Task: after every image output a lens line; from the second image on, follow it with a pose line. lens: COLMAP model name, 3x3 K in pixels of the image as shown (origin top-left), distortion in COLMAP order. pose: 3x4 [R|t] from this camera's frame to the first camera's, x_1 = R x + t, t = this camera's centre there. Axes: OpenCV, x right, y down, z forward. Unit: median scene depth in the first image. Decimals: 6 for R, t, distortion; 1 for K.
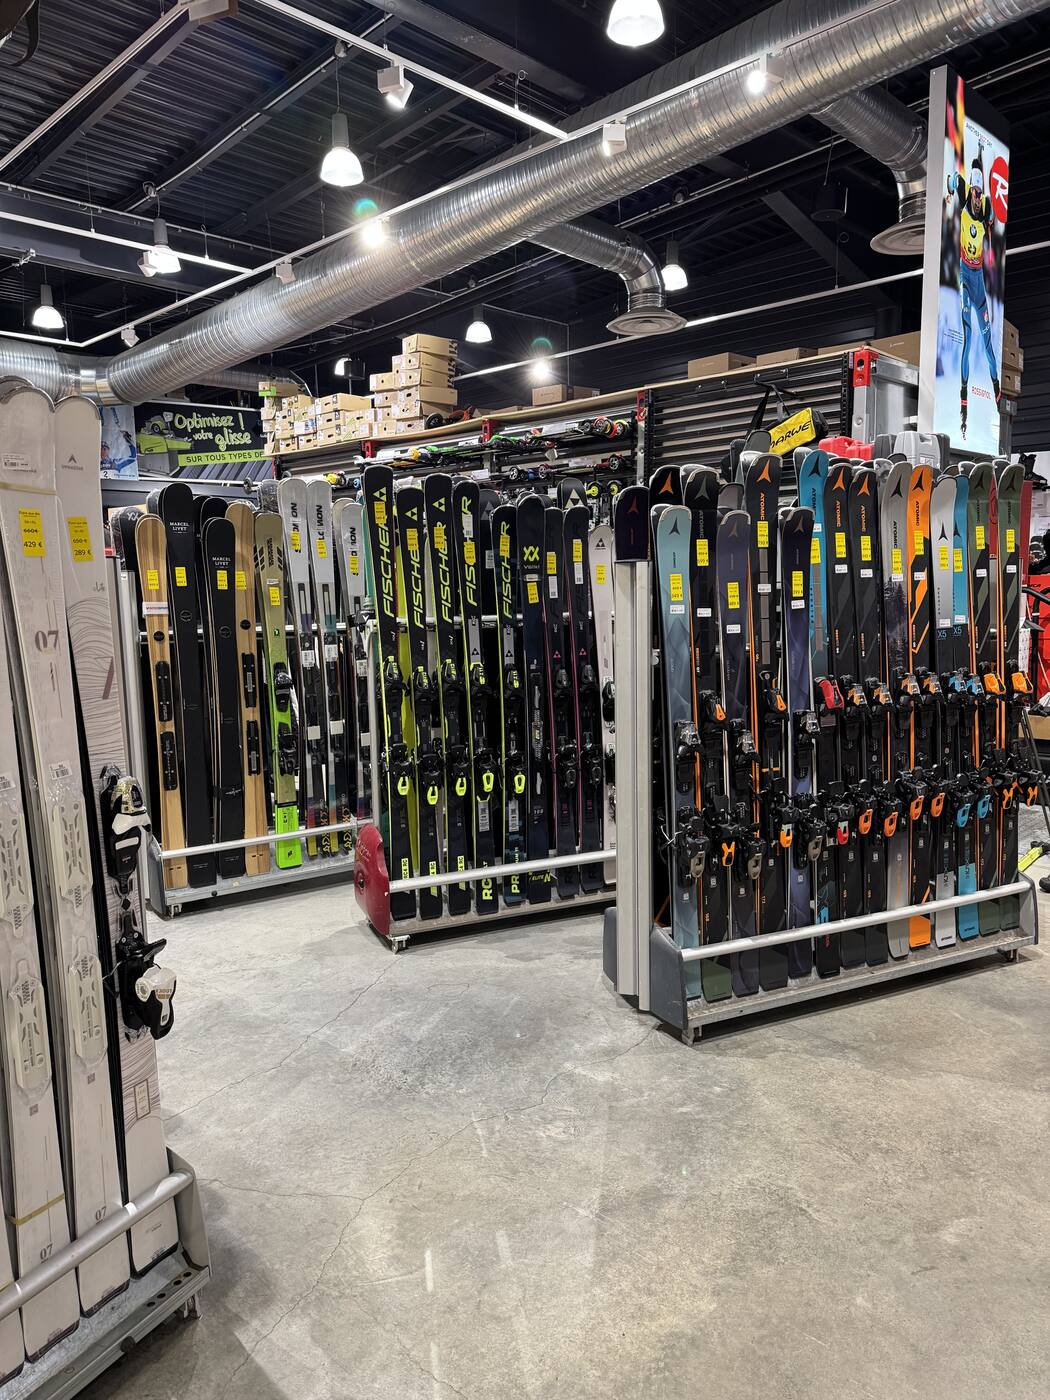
lens RADIAL K [[966.1, 0, 525.0], [0, 966.1, 700.0], [0, 0, 1]] dist [-0.029194, 0.000787]
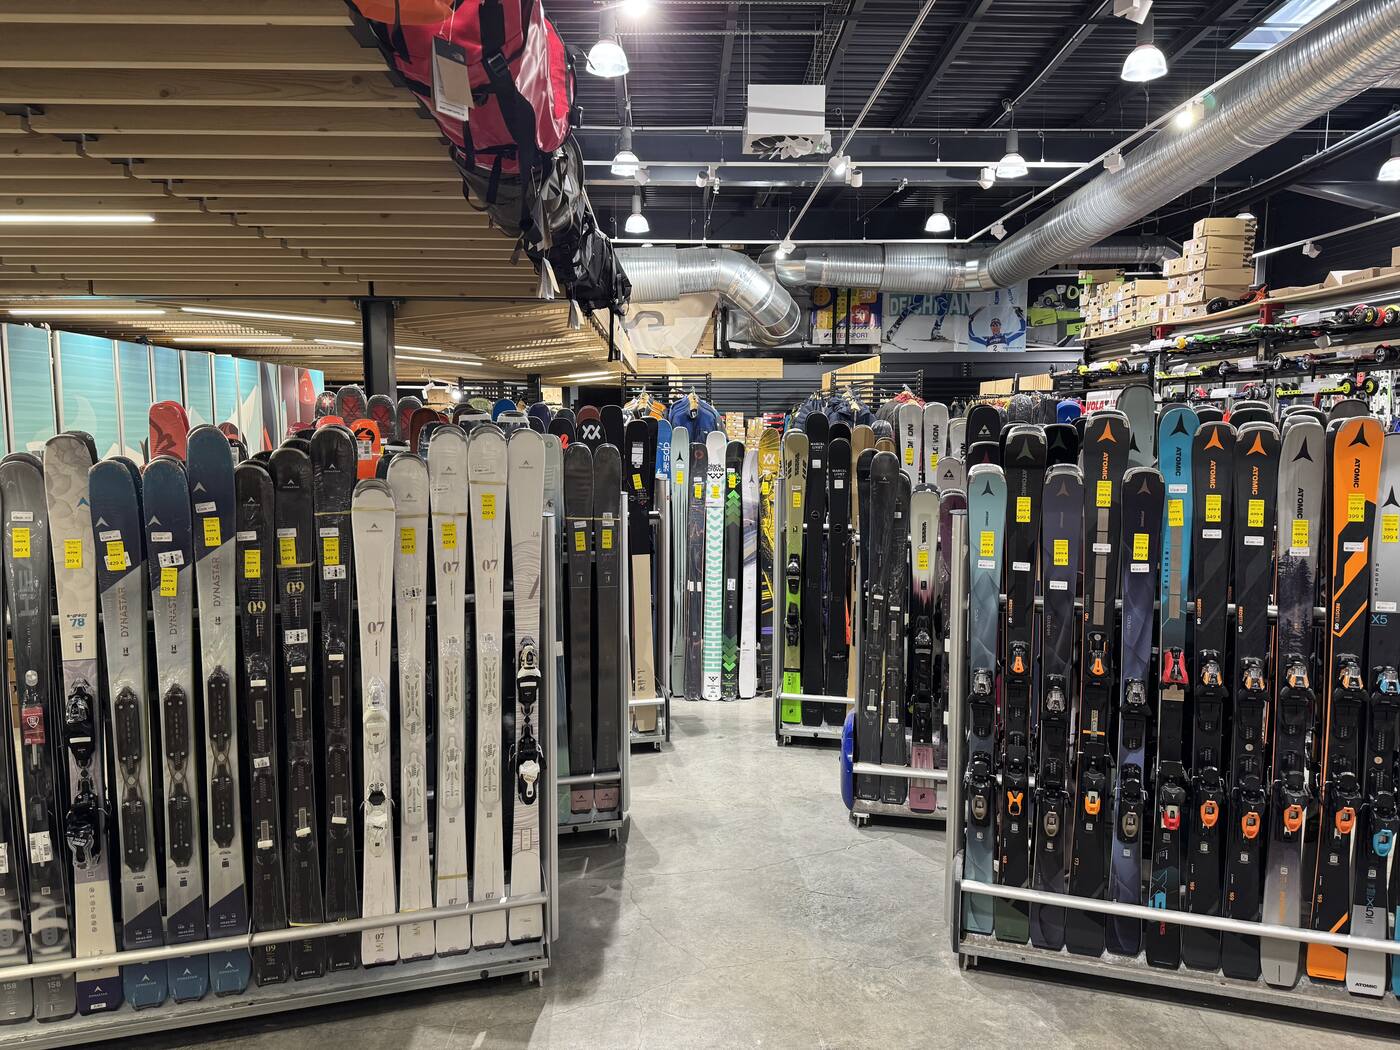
lens RADIAL K [[919.7, 0, 700.0], [0, 919.7, 525.0], [0, 0, 1]] dist [-0.054969, 0.001494]
pose [[0.735645, 0.087633, -0.671674, 0.244373], [-0.108484, 0.994039, 0.010876, -0.045098], [0.668623, 0.064865, 0.740767, 0.015192]]
